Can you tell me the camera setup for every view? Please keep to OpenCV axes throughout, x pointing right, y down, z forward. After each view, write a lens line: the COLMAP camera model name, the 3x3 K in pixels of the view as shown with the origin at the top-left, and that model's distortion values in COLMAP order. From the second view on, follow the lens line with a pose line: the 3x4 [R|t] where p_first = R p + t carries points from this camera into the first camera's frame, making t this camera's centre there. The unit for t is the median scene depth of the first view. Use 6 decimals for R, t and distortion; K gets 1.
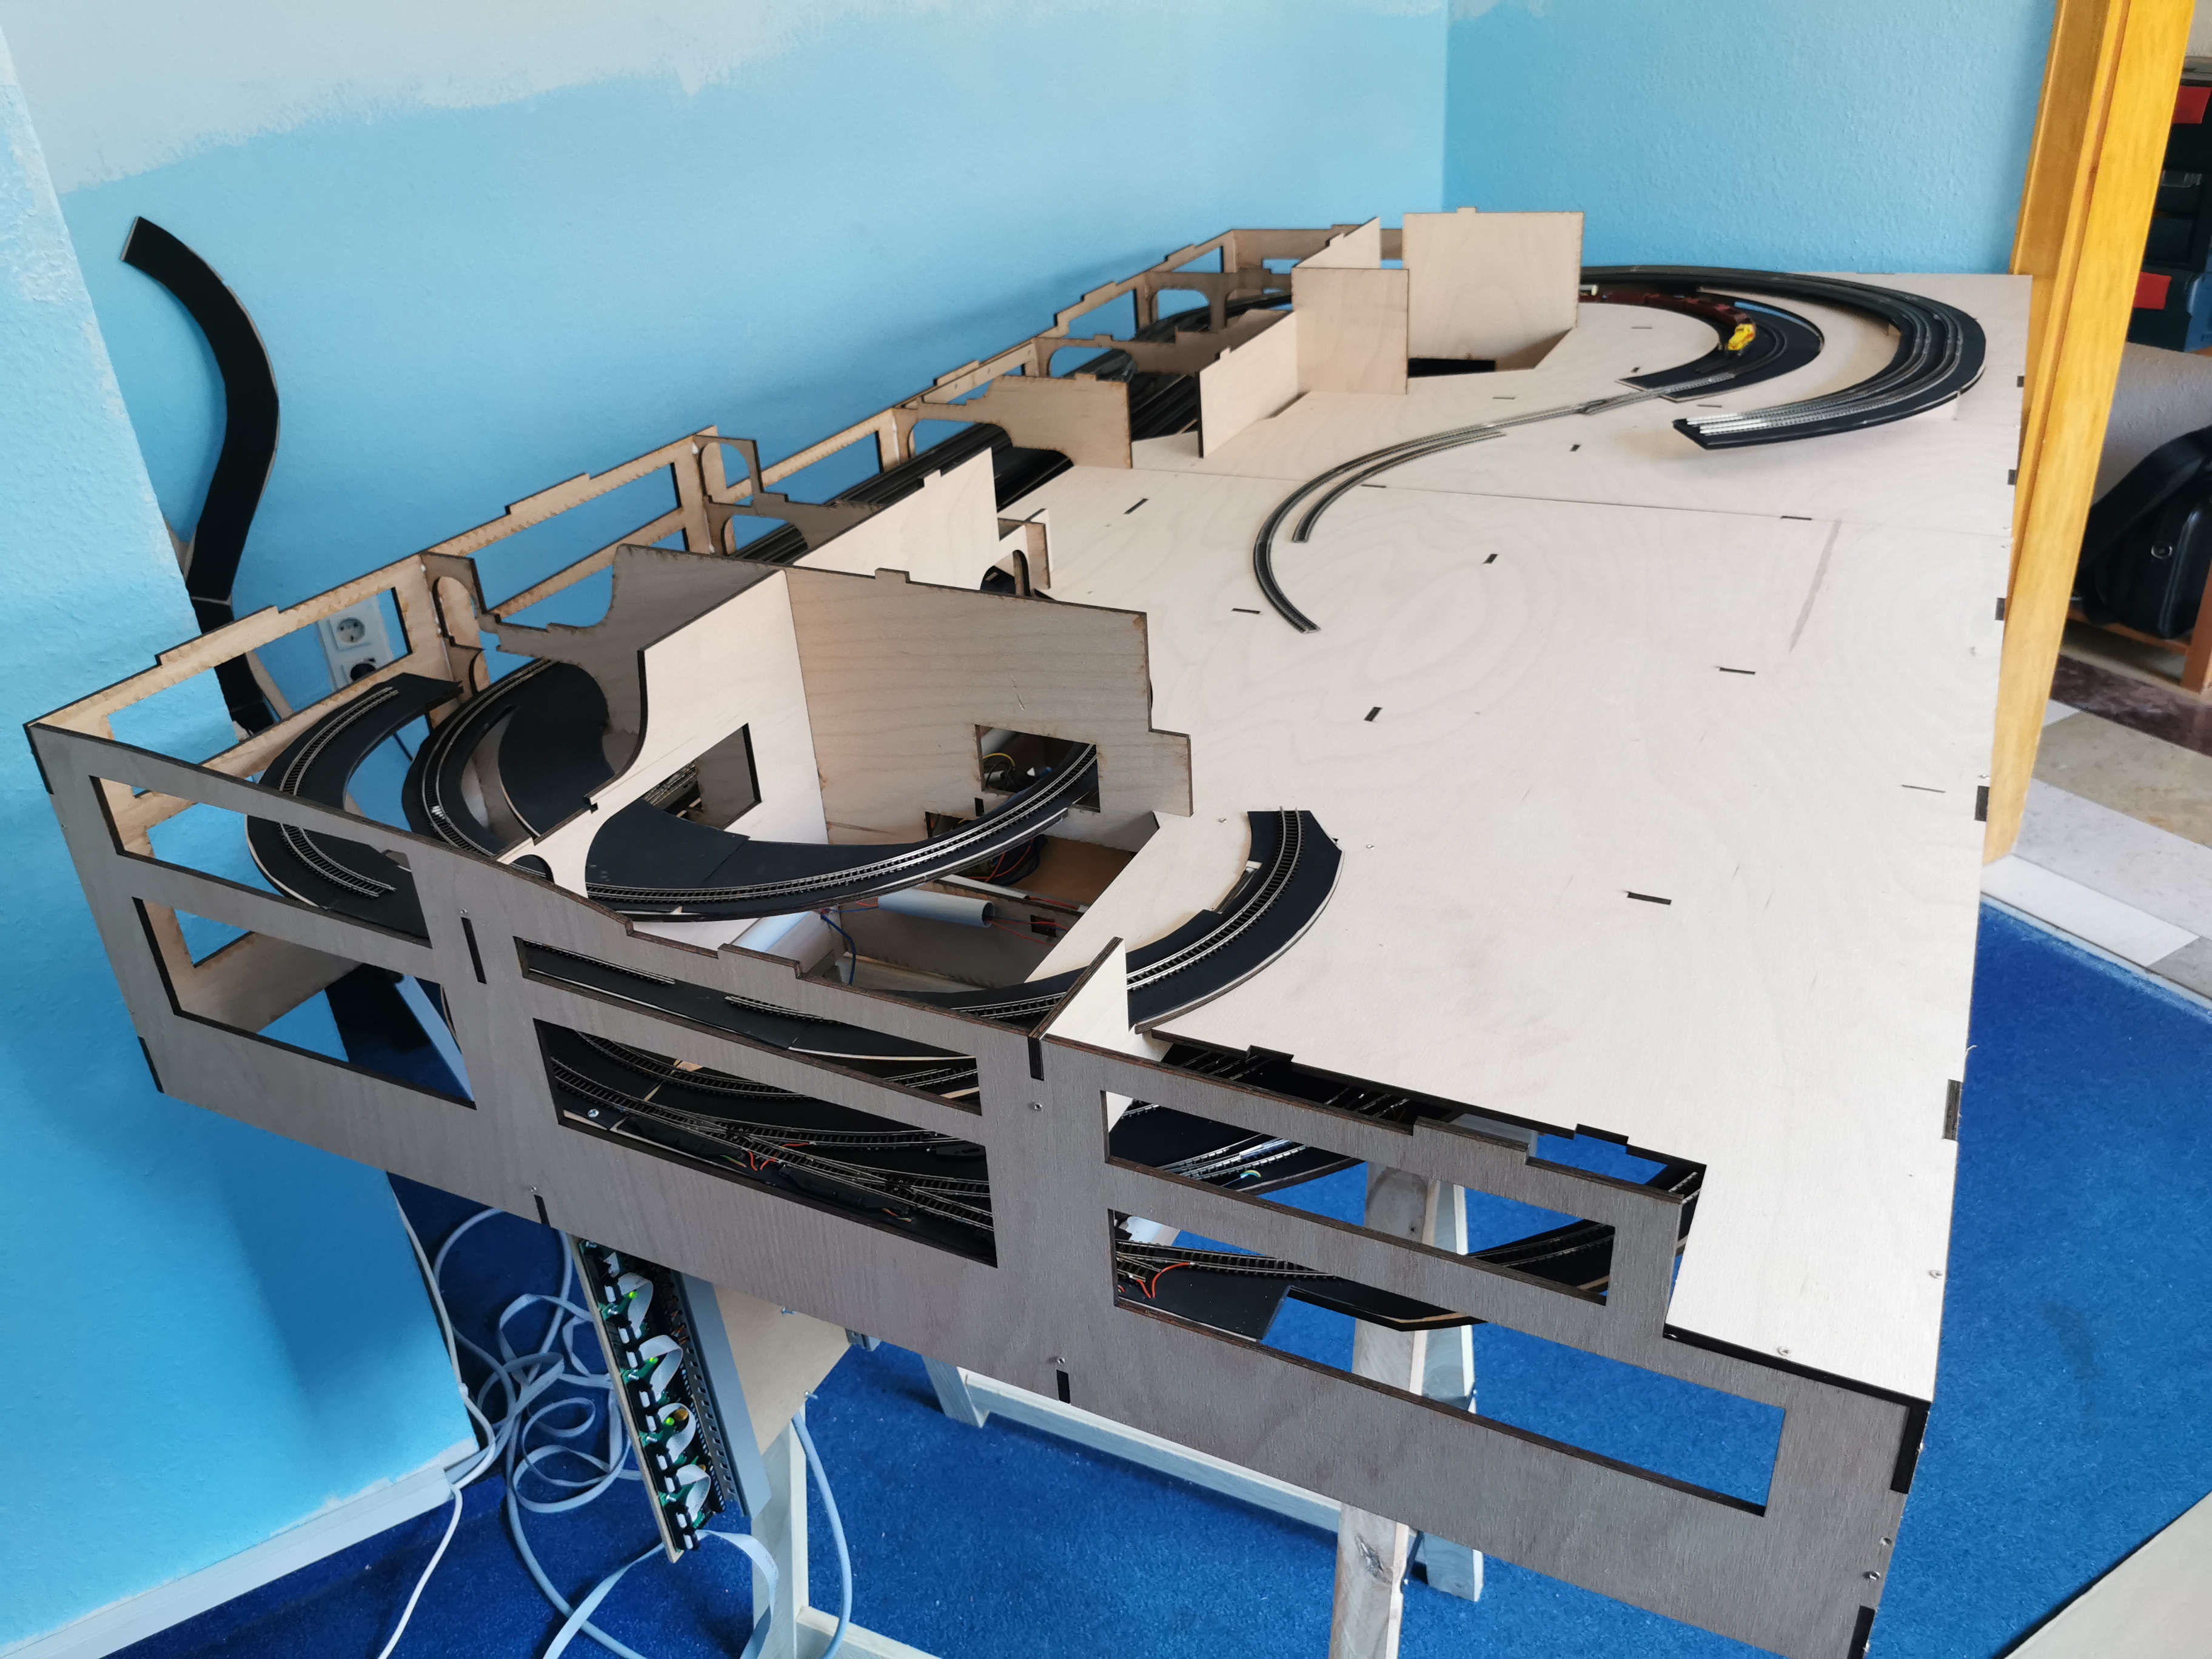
lens RADIAL K [[1694.0, 0, 1014.2], [0, 1694.0, 787.1], [0, 0, 1]] dist [0.008649, -0.057536]
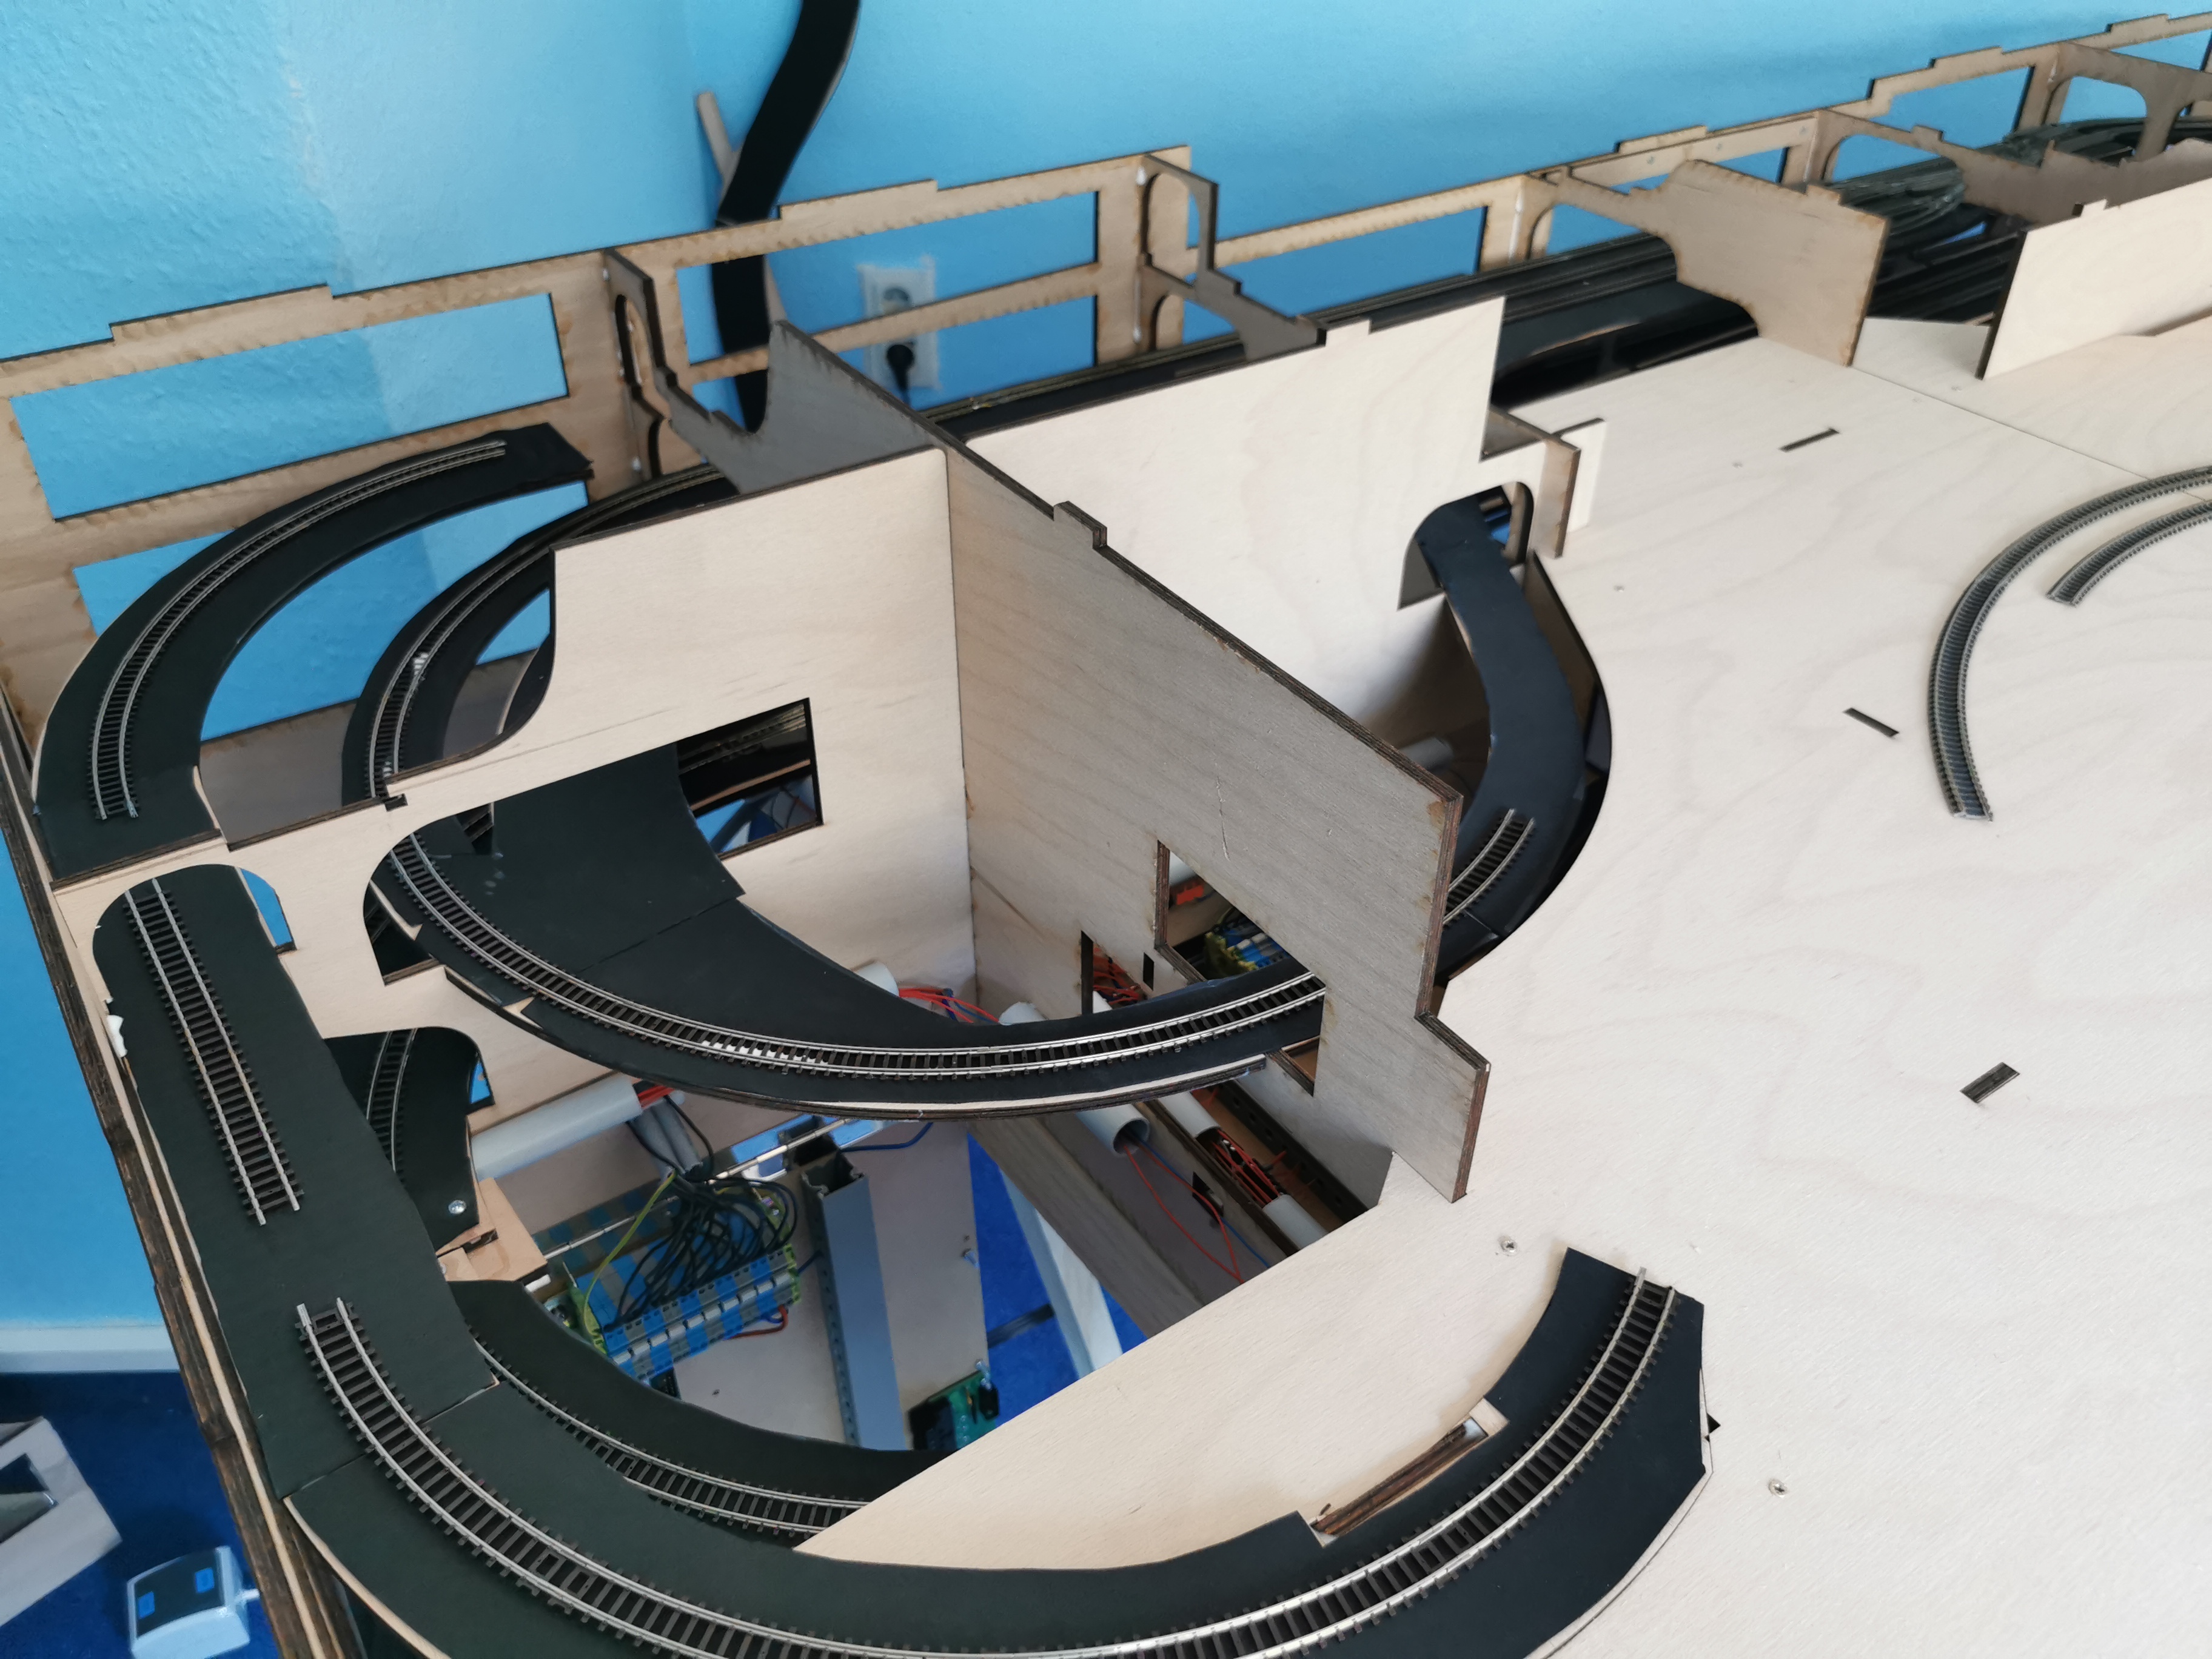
lens RADIAL K [[1732.1, 0, 1105.3], [0, 1732.1, 791.5], [0, 0, 1]] dist [0.012770, -0.037742]
pose [[0.886120, 0.331171, -0.324217, 0.092128], [-0.275213, 0.938873, 0.206824, -0.110837], [0.372893, -0.094043, 0.923096, 0.354228]]
